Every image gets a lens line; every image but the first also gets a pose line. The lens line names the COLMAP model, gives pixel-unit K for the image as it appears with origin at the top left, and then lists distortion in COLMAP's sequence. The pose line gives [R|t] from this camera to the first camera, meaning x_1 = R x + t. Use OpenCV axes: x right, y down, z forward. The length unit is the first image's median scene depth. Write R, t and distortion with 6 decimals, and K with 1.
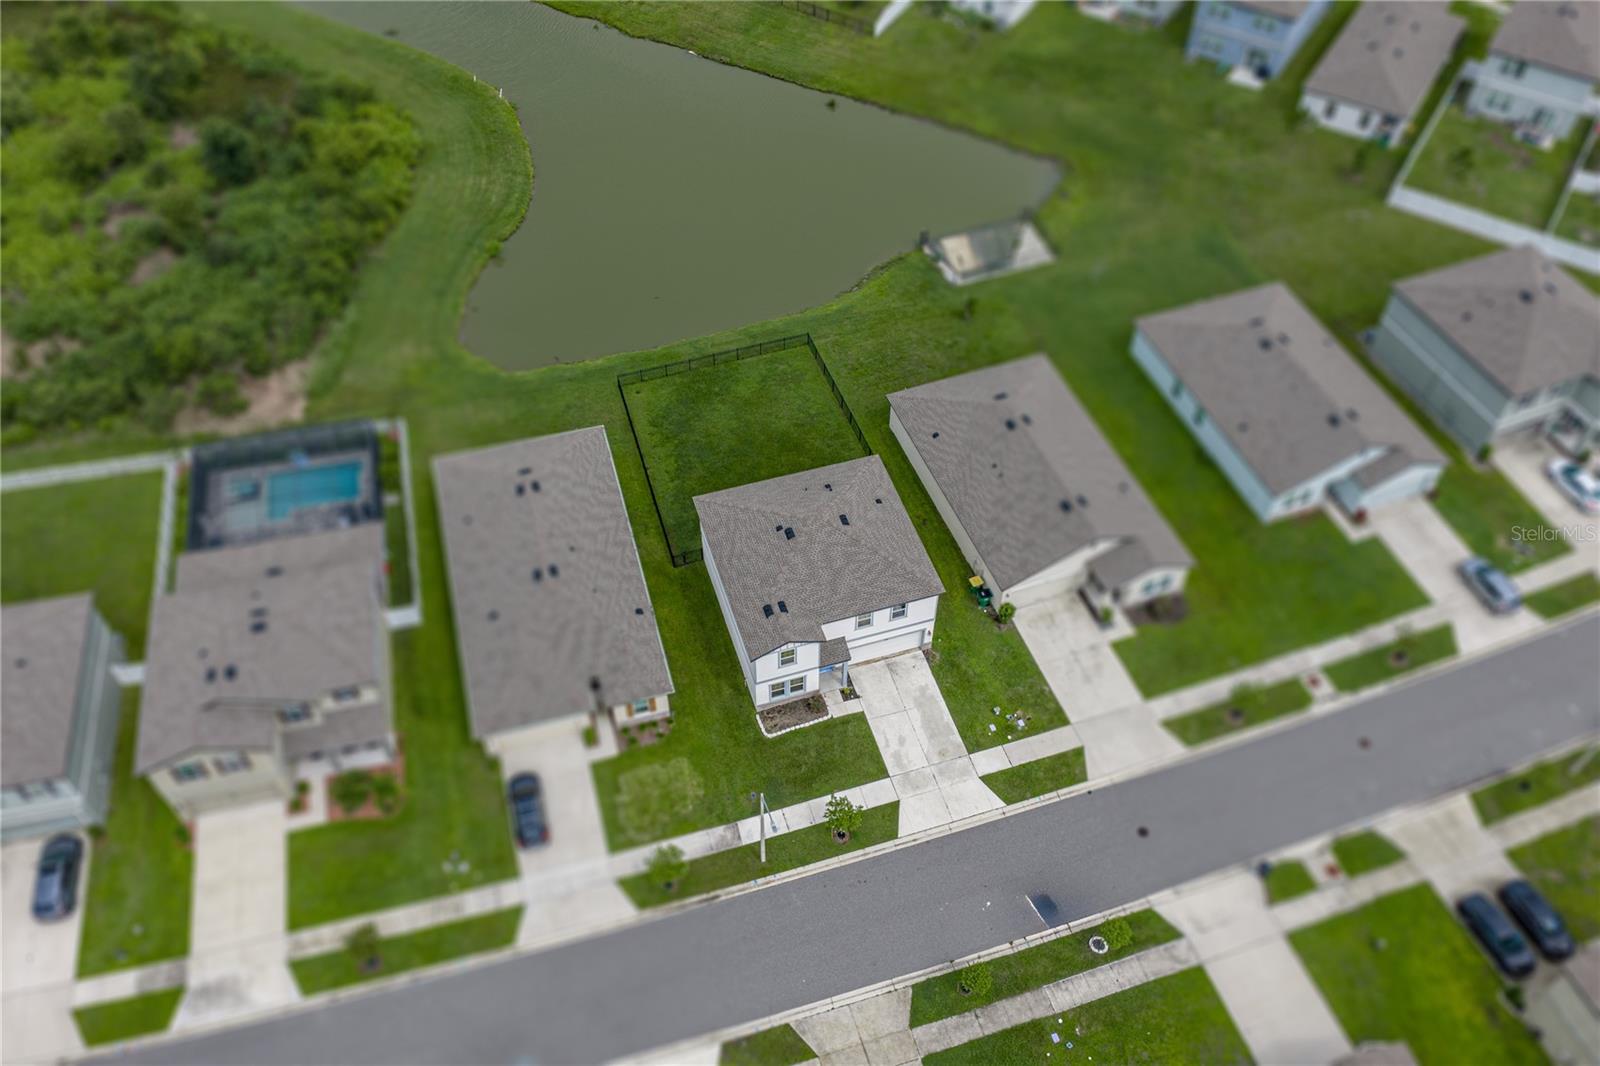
lens RADIAL K [[1334.1, 0, 795.2], [0, 1334.1, 543.5], [0, 0, 1]] dist [0.025166, -0.008387]
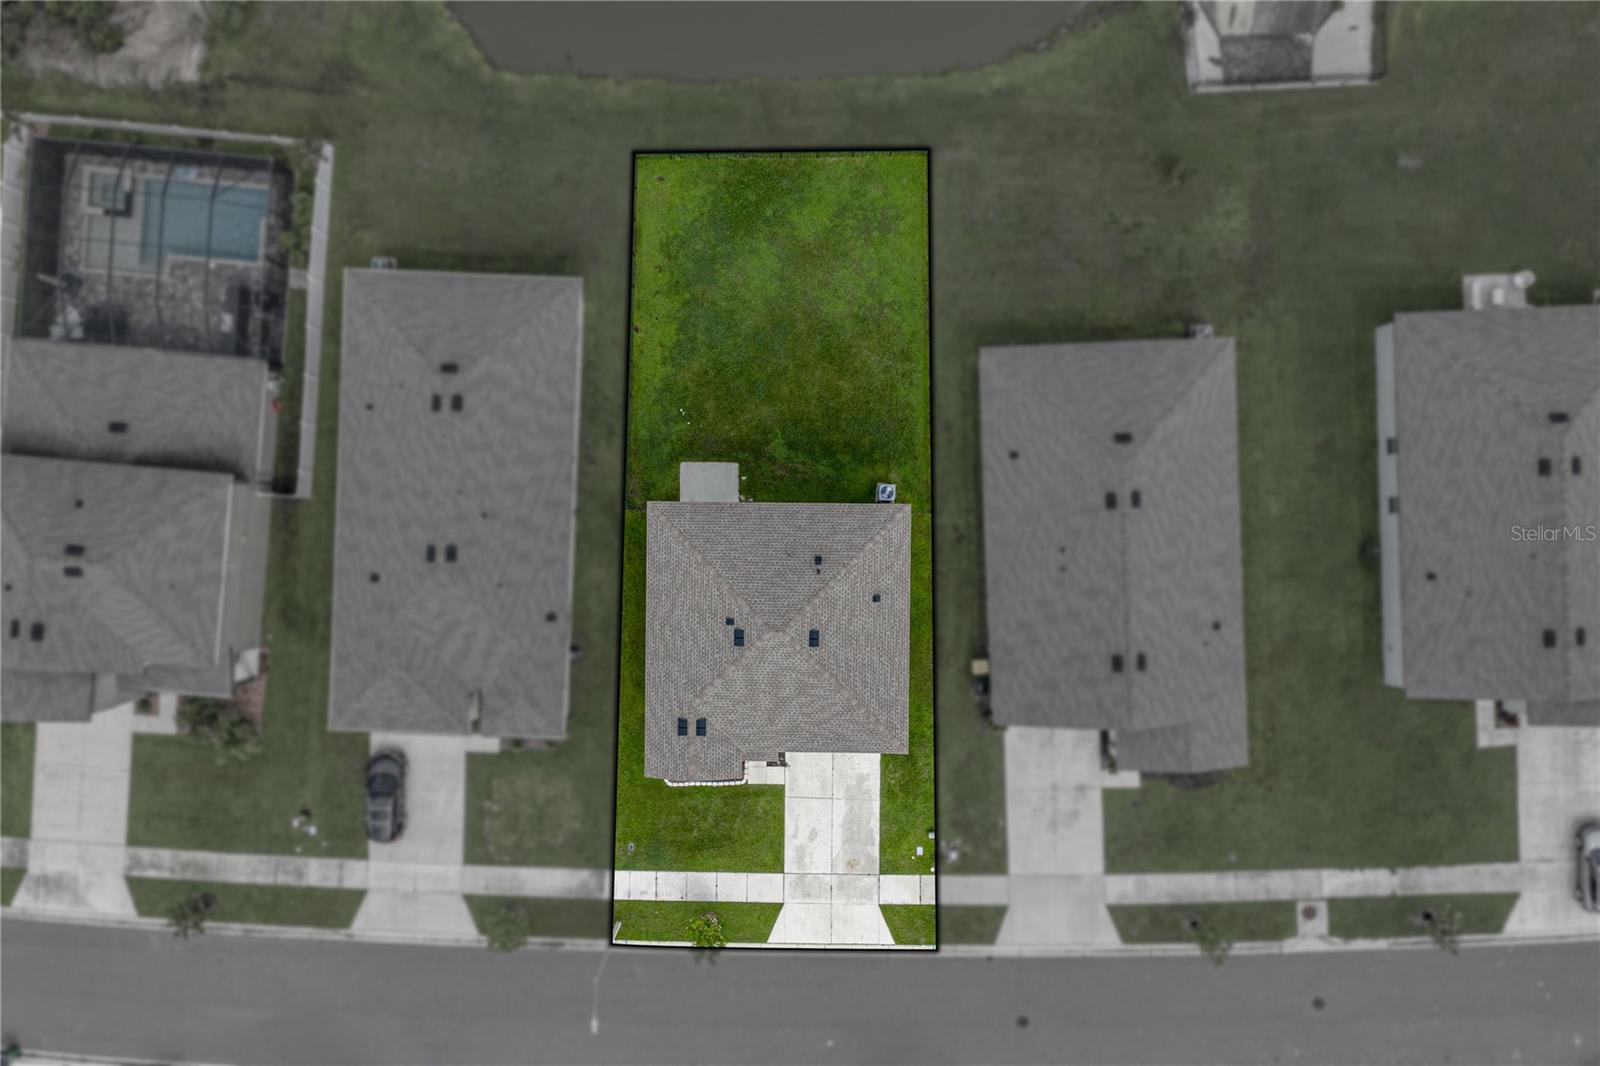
lens RADIAL K [[1334.1, 0, 795.2], [0, 1334.1, 543.5], [0, 0, 1]] dist [0.025166, -0.008387]
pose [[0.949907, 0.312527, -0.001729, 0.010777], [-0.233885, 0.714528, 0.659353, -0.551594], [0.207301, -0.625920, 0.751831, 0.456001]]
